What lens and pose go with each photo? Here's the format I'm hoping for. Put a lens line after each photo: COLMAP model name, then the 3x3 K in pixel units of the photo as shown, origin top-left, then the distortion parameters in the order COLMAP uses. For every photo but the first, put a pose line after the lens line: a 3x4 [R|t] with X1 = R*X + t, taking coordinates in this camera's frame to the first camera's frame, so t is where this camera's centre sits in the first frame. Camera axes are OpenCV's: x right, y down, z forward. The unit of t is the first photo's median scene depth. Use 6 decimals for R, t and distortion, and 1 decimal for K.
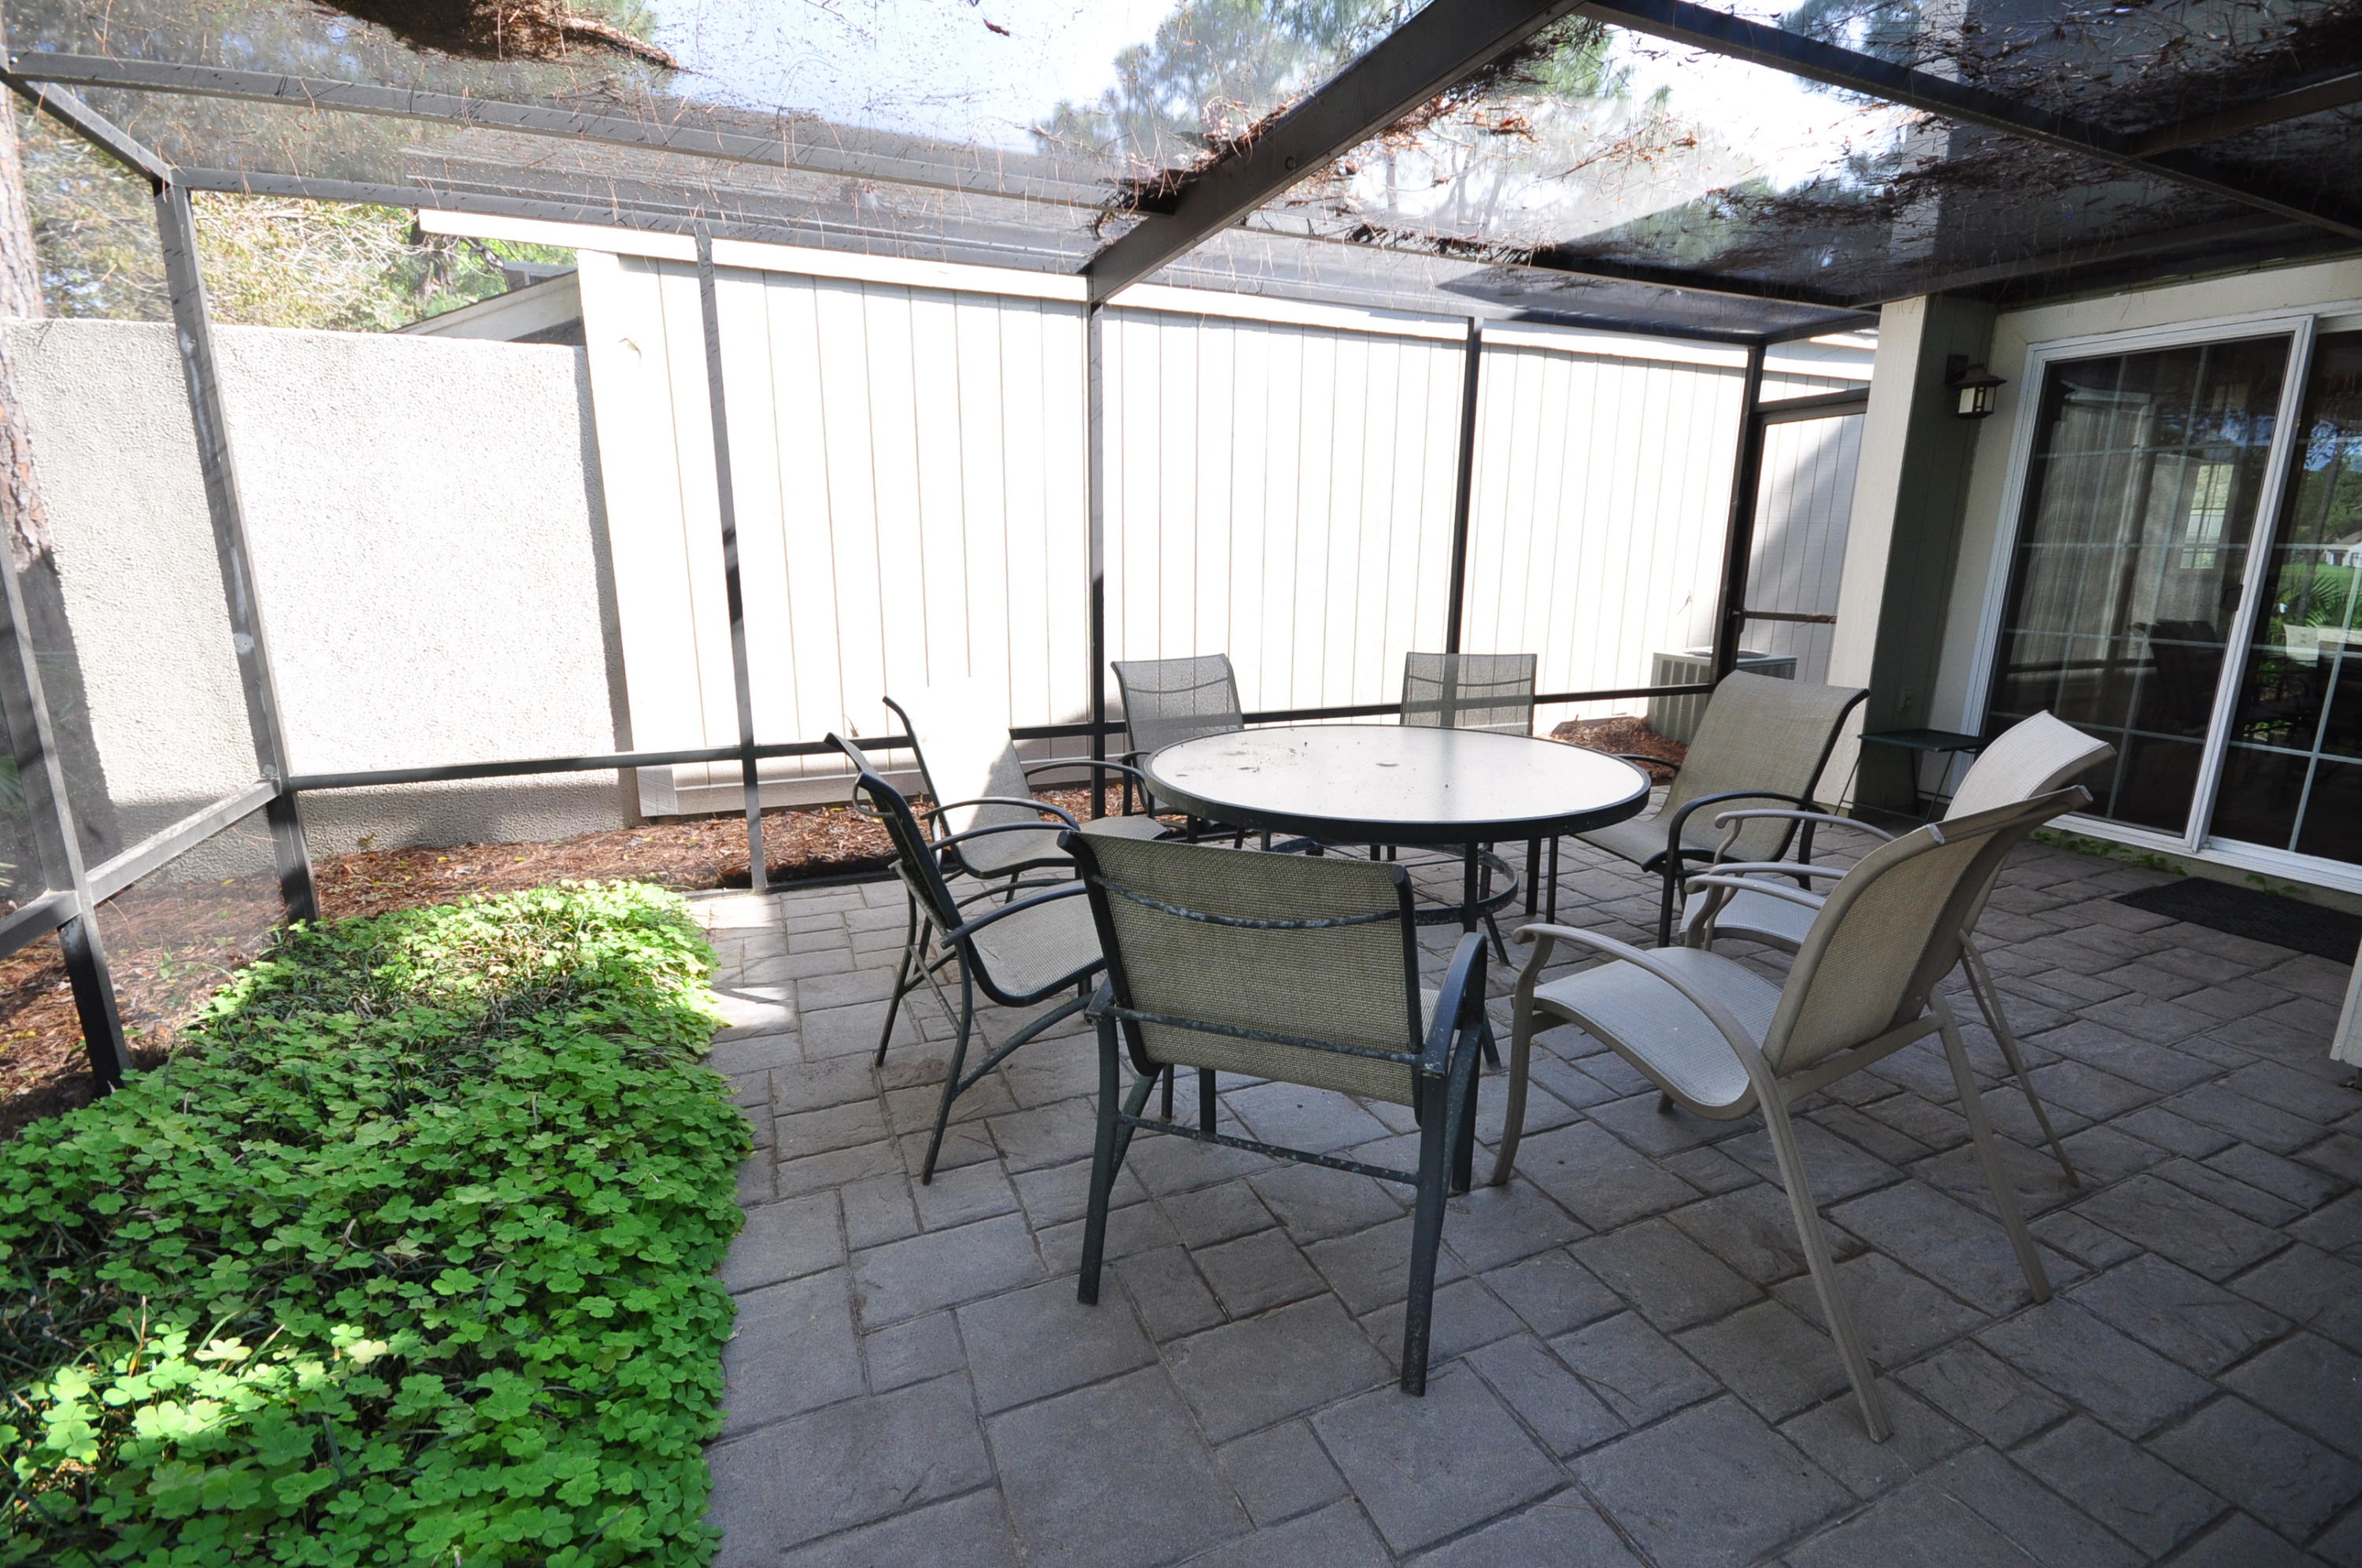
lens RADIAL K [[1035.9, 0, 1181.0], [0, 1035.9, 784.0], [0, 0, 1]] dist [0.015878, -0.012168]
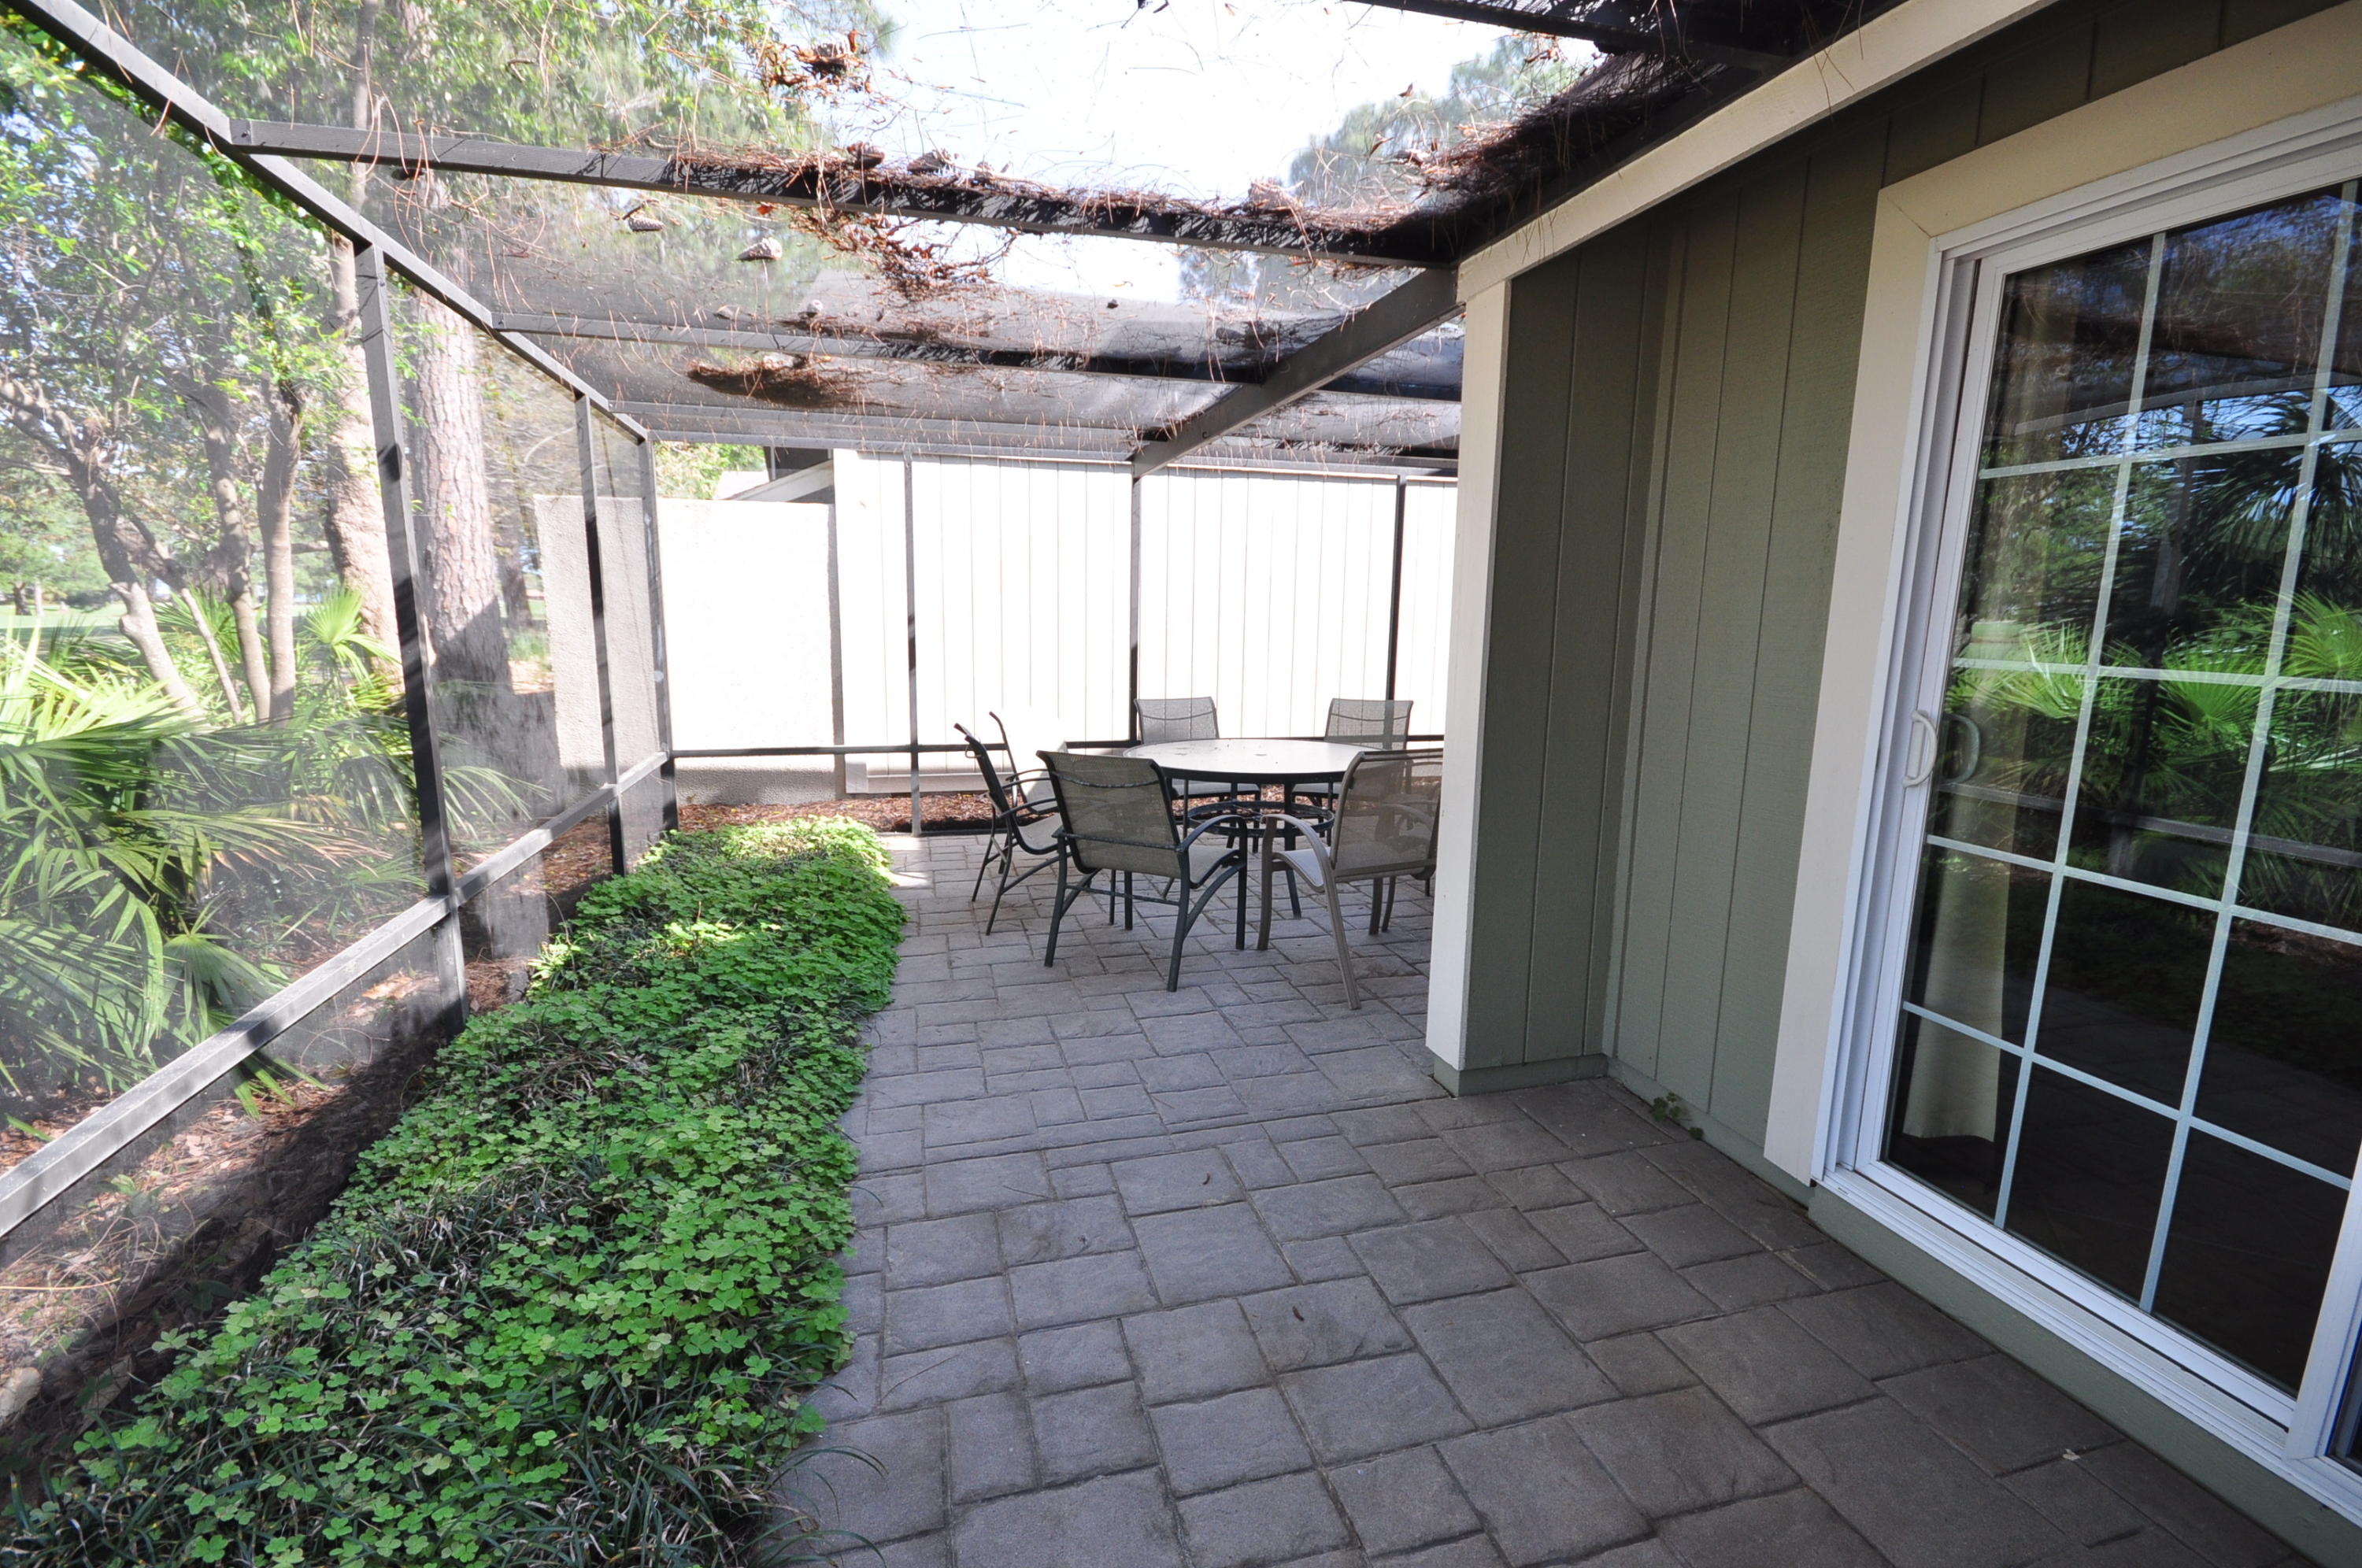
lens RADIAL K [[1037.2, 0, 1181.0], [0, 1037.2, 784.0], [0, 0, 1]] dist [0.011713, -0.012957]
pose [[0.989811, 0.032296, -0.138679, 0.229569], [-0.040400, 0.997611, -0.056028, 0.099262], [0.136538, 0.061060, 0.988751, -0.560273]]
